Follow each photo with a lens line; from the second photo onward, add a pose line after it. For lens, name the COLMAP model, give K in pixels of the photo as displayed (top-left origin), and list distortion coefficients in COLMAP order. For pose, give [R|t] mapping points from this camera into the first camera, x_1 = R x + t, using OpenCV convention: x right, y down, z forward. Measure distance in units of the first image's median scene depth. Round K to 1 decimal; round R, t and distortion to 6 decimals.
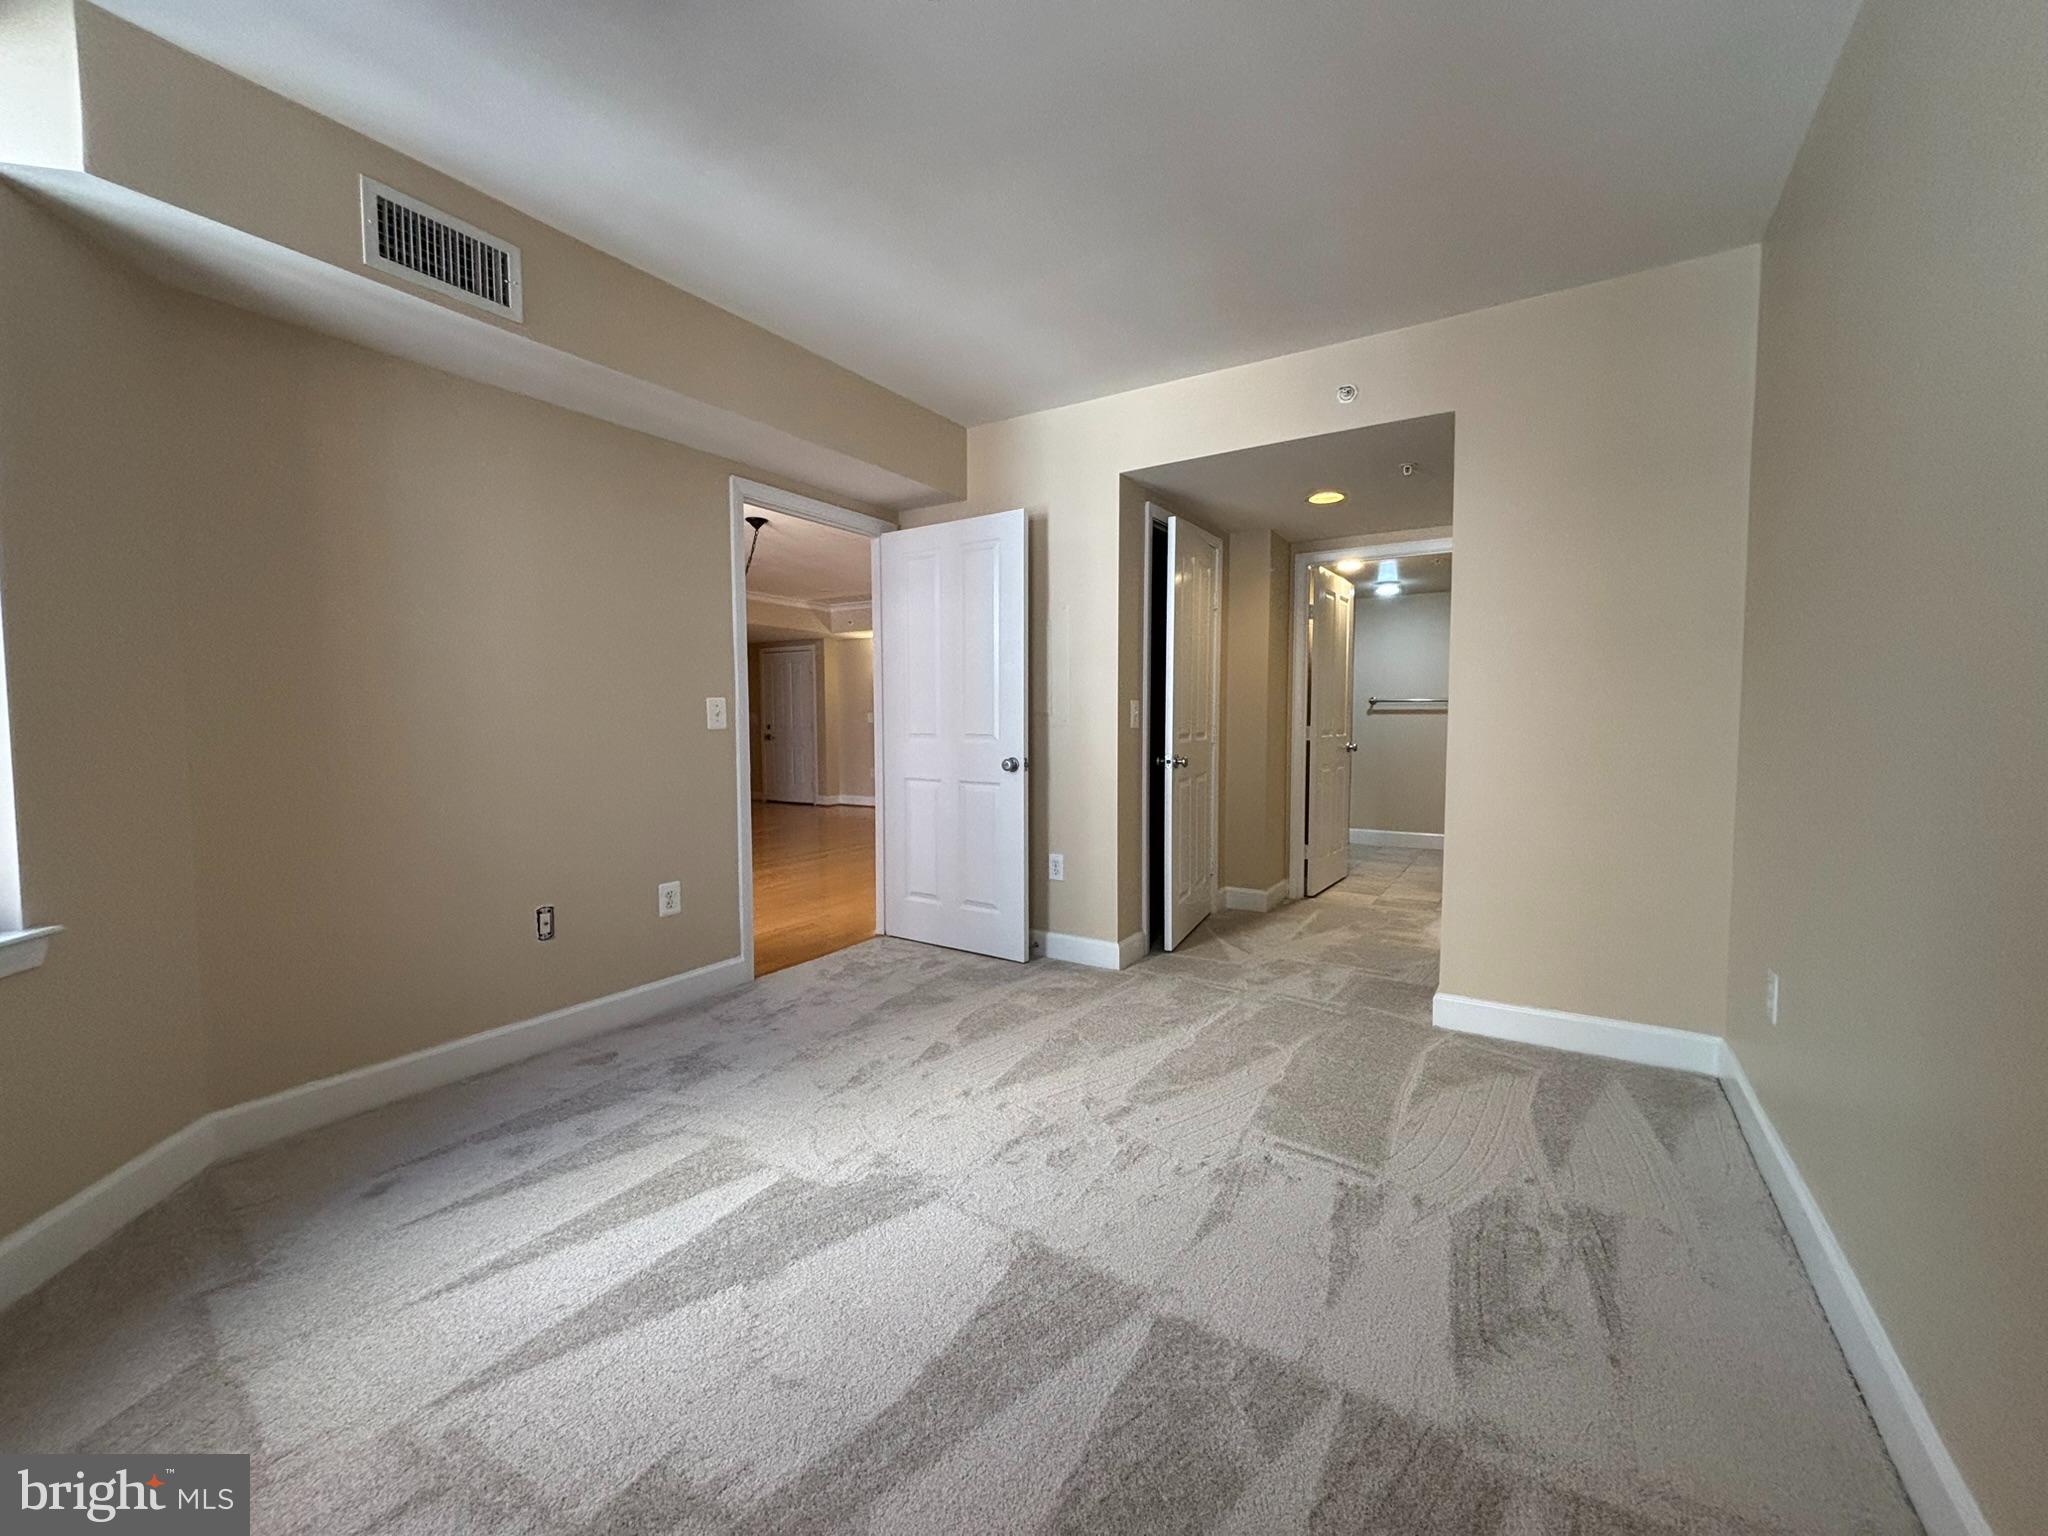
lens RADIAL K [[823.9, 0, 1024.0], [0, 823.9, 768.0], [0, 0, 1]] dist [-0.001526, -0.000577]
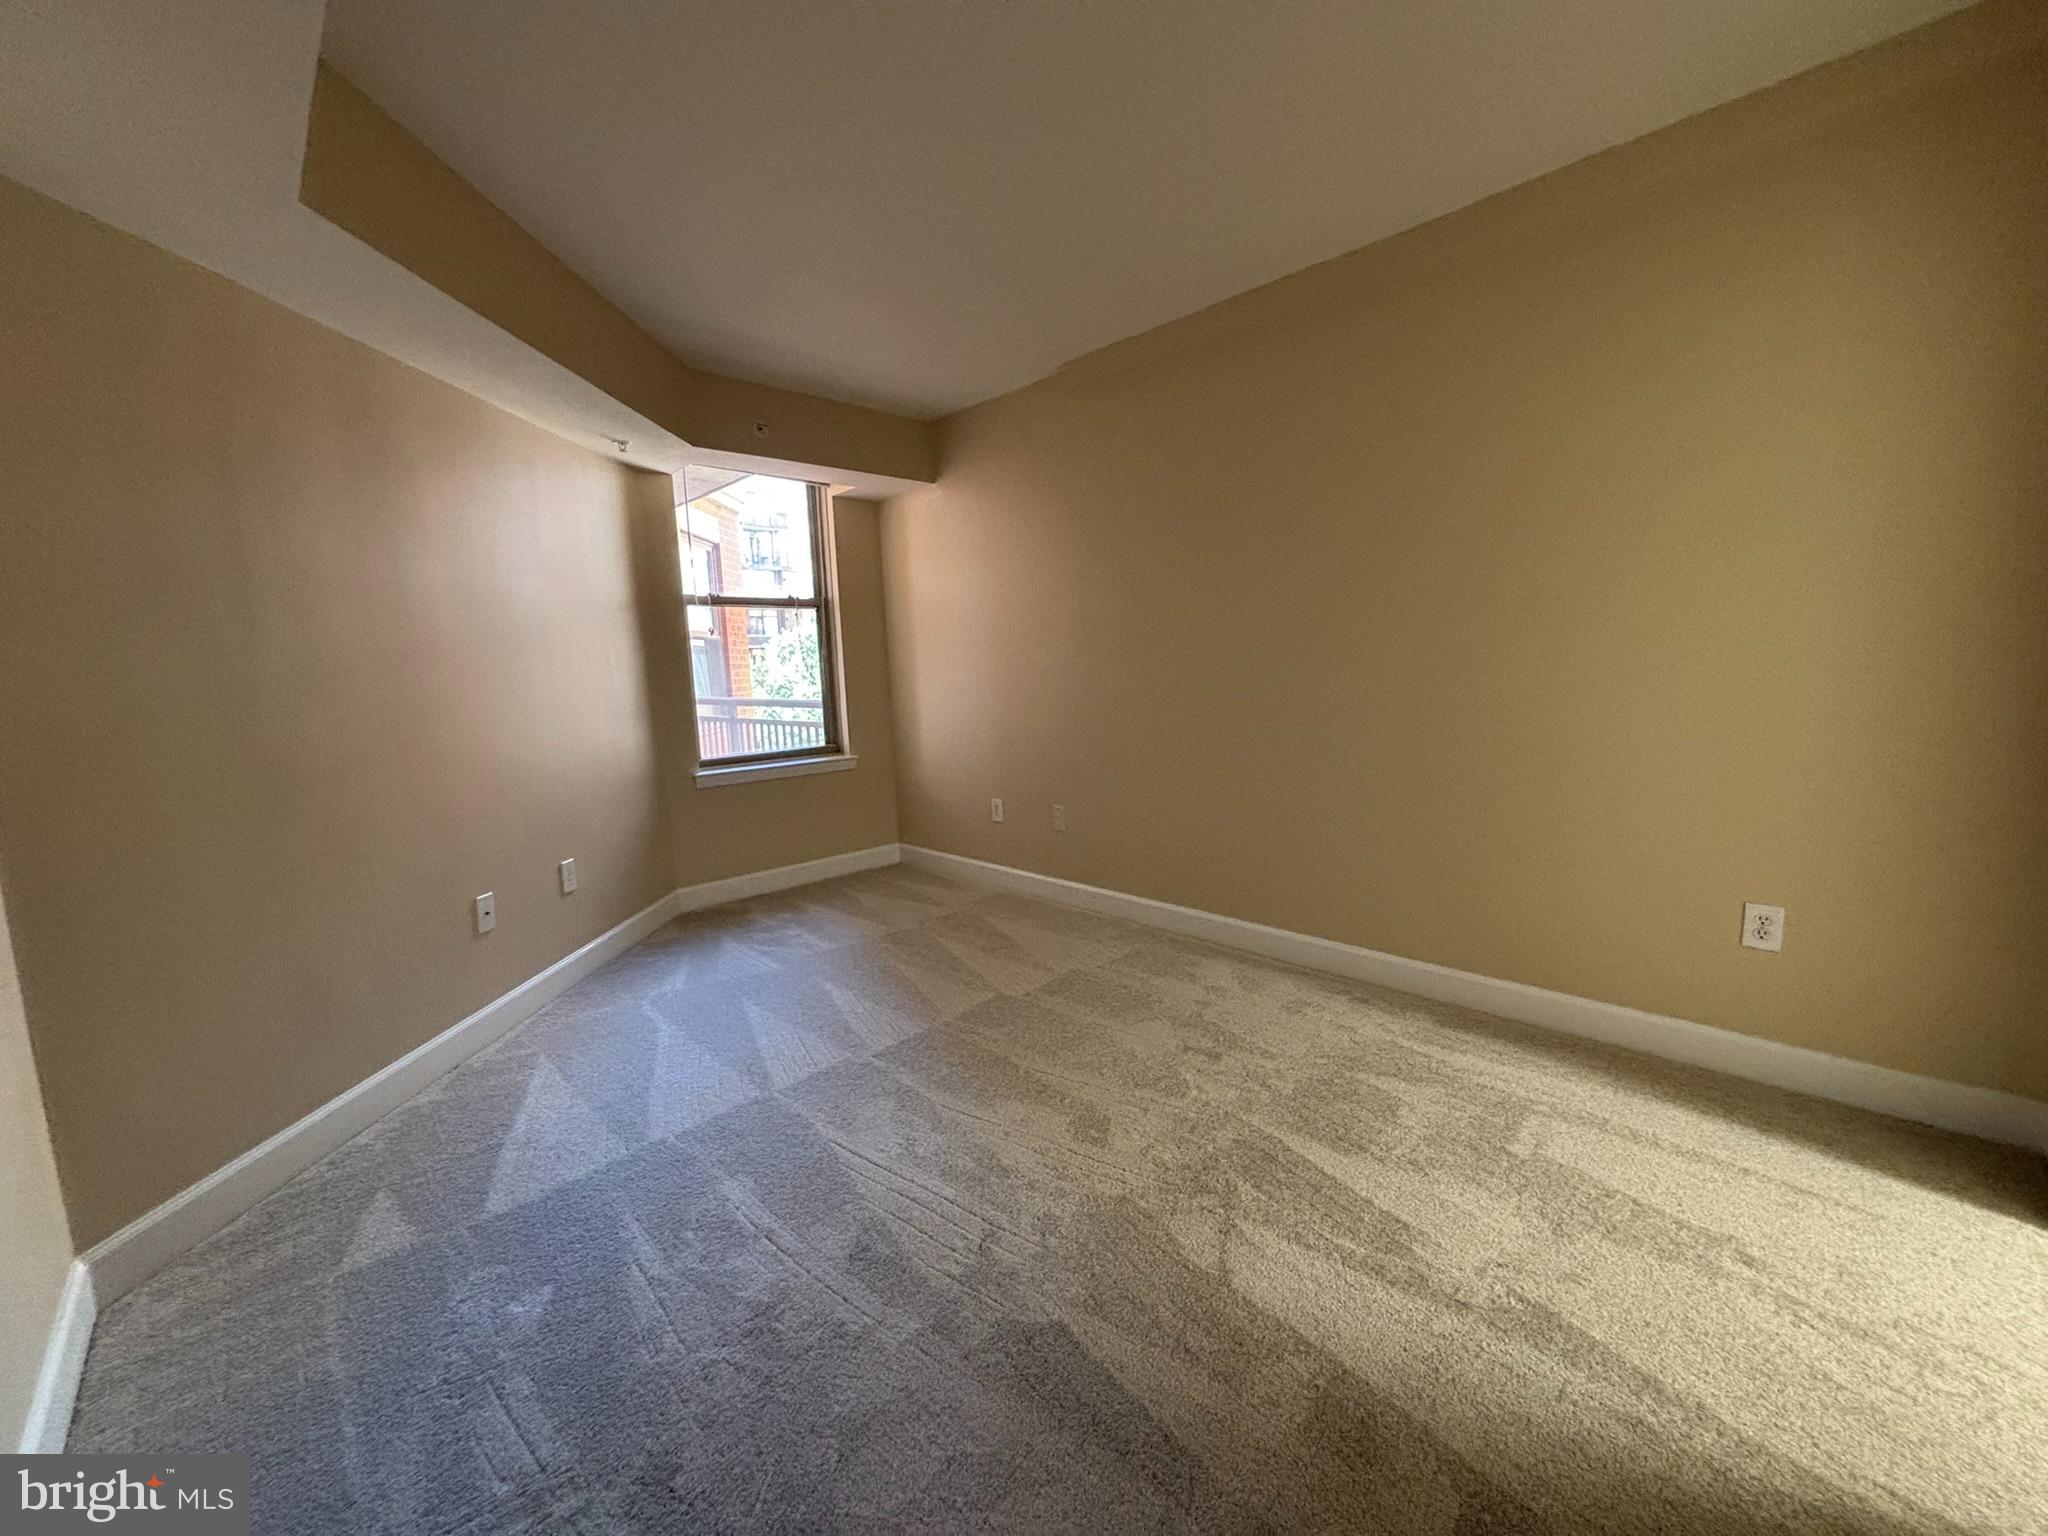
lens RADIAL K [[823.9, 0, 1024.0], [0, 823.9, 768.0], [0, 0, 1]] dist [-0.001526, -0.000577]
pose [[-0.239283, 0.118484, -0.963694, 1.127343], [-0.035355, 0.990805, 0.130595, -0.128703], [0.970306, 0.065320, -0.232894, 1.620806]]
